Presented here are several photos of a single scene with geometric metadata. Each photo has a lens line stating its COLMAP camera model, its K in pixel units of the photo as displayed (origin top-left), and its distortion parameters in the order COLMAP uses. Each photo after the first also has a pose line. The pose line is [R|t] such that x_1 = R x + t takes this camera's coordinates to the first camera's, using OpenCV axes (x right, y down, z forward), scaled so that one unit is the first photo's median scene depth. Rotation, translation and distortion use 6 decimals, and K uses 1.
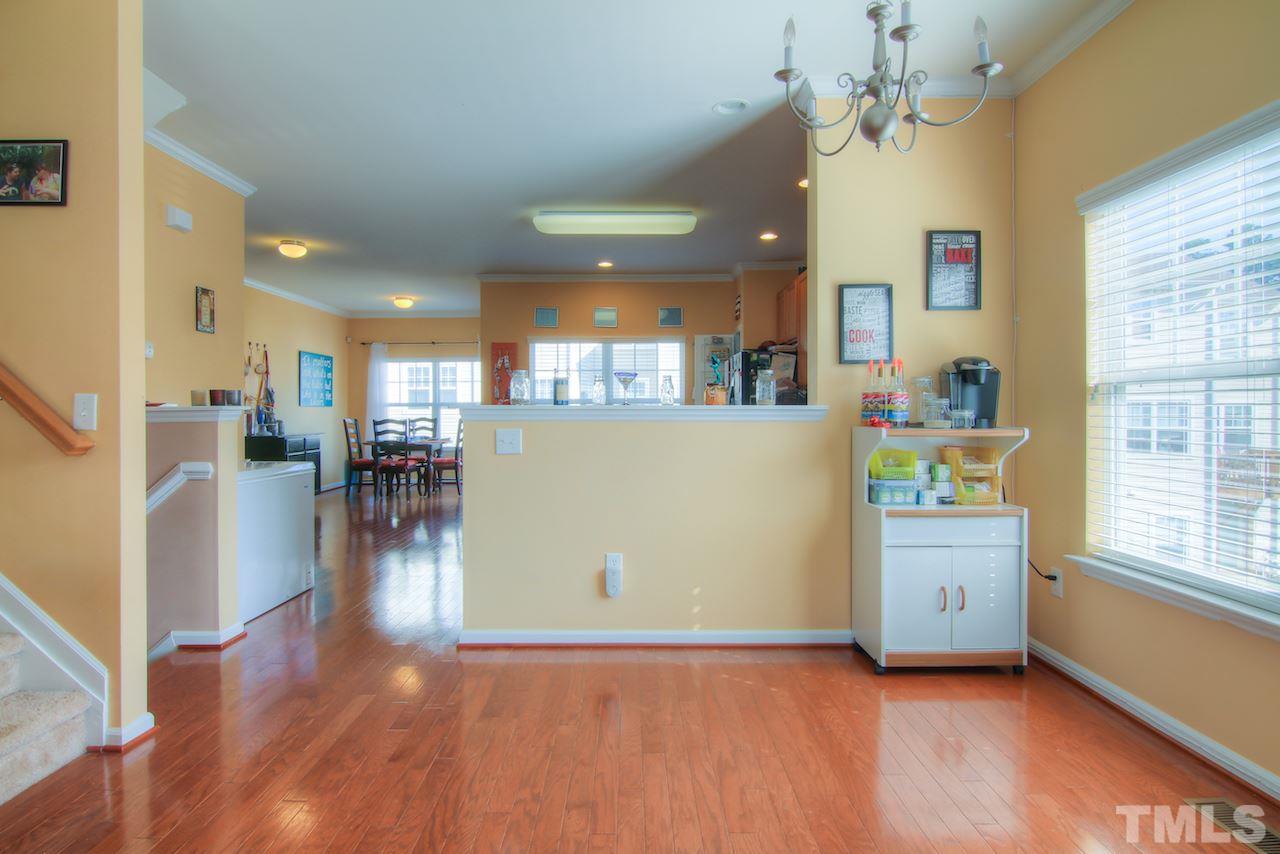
lens RADIAL K [[686.8, 0, 652.7], [0, 686.8, 418.3], [0, 0, 1]] dist [-0.012228, -0.007399]
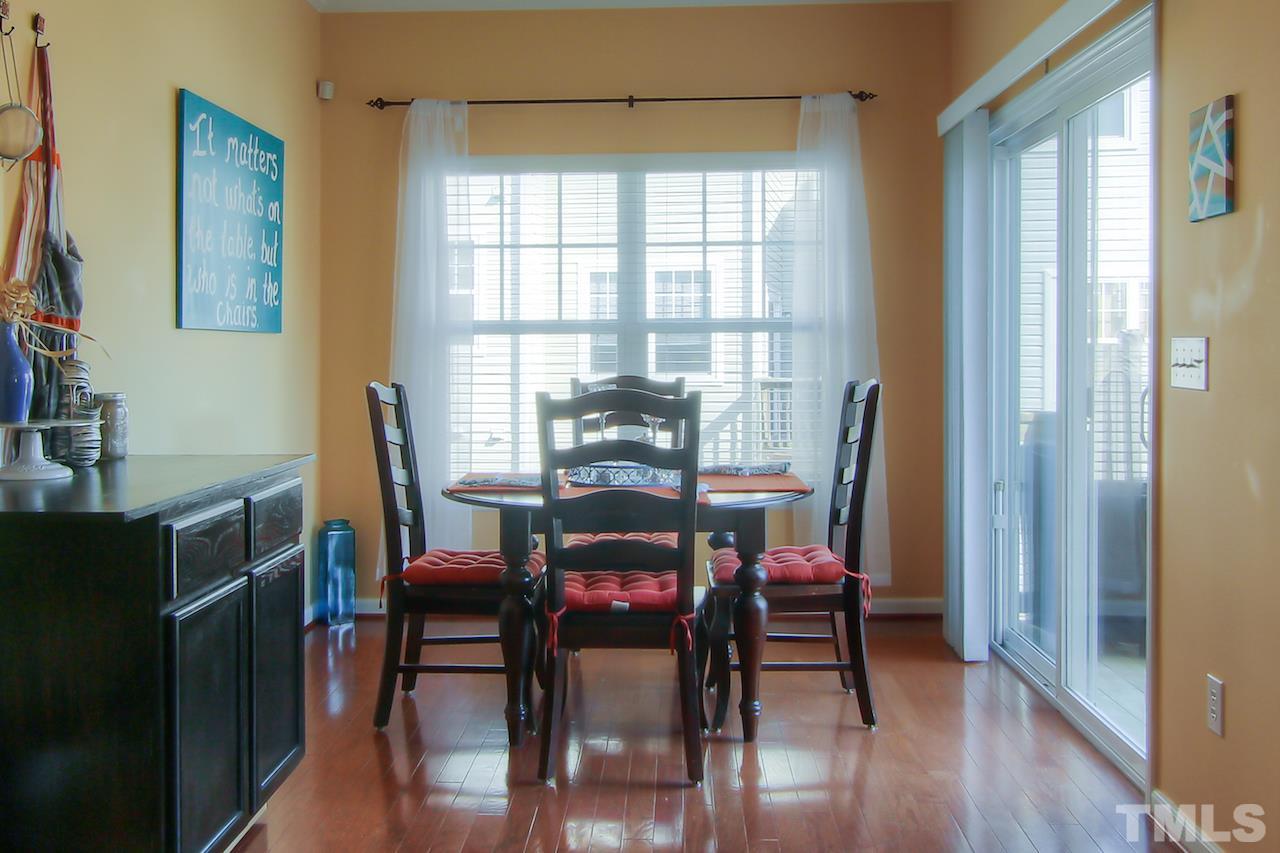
lens RADIAL K [[1228.1, 0, 629.8], [0, 1228.1, 346.9], [0, 0, 1]] dist [-0.001066, 0.000000]
pose [[0.998604, 0.001591, -0.052806, -0.344608], [-0.002092, 0.999953, -0.009425, -0.008093], [0.052788, 0.009522, 0.998560, 0.598540]]
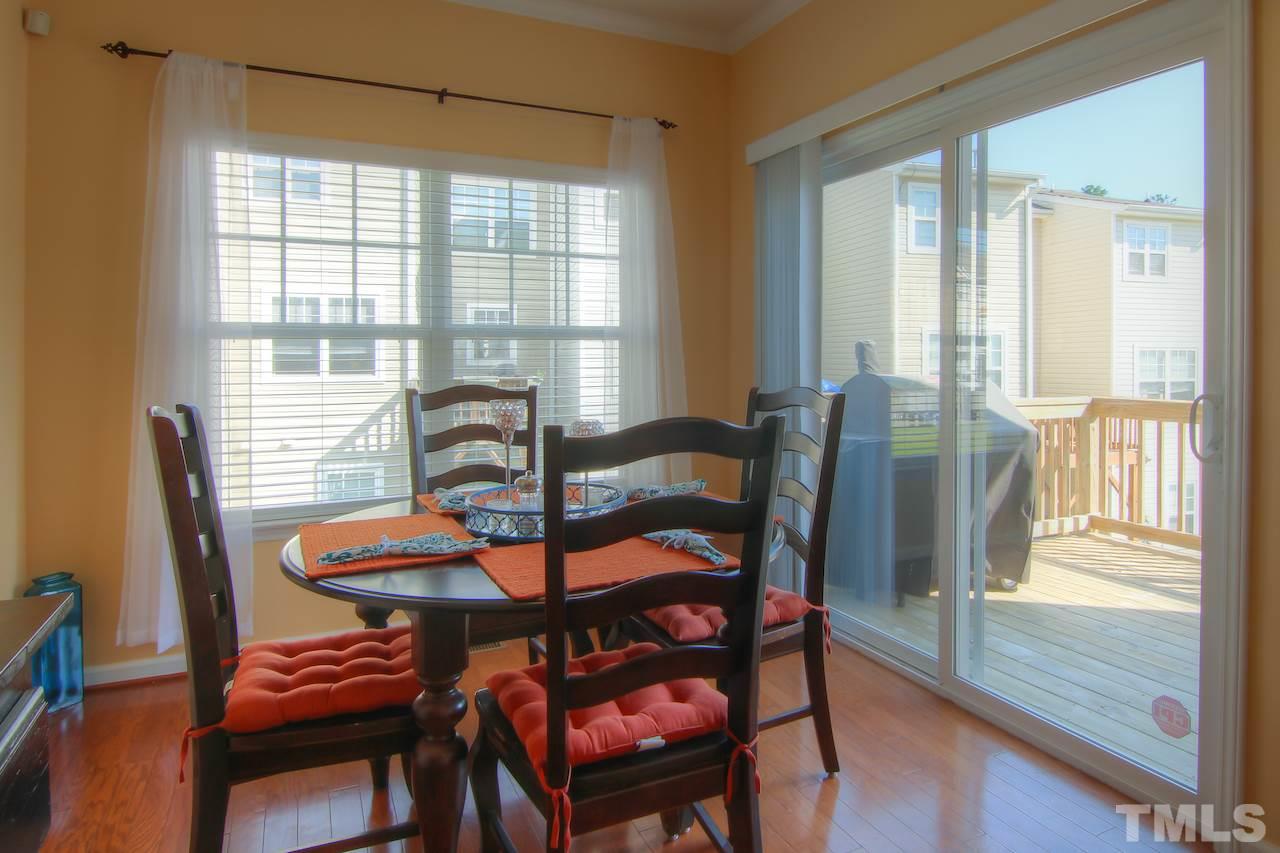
lens RADIAL K [[750.0, 0, 661.0], [0, 750.0, 350.5], [0, 0, 1]] dist [-0.006080, -0.011447]
pose [[0.901978, -0.001647, 0.431780, -0.430618], [0.005475, 0.999956, -0.007623, -0.012186], [-0.431748, 0.009240, 0.901947, 0.830889]]
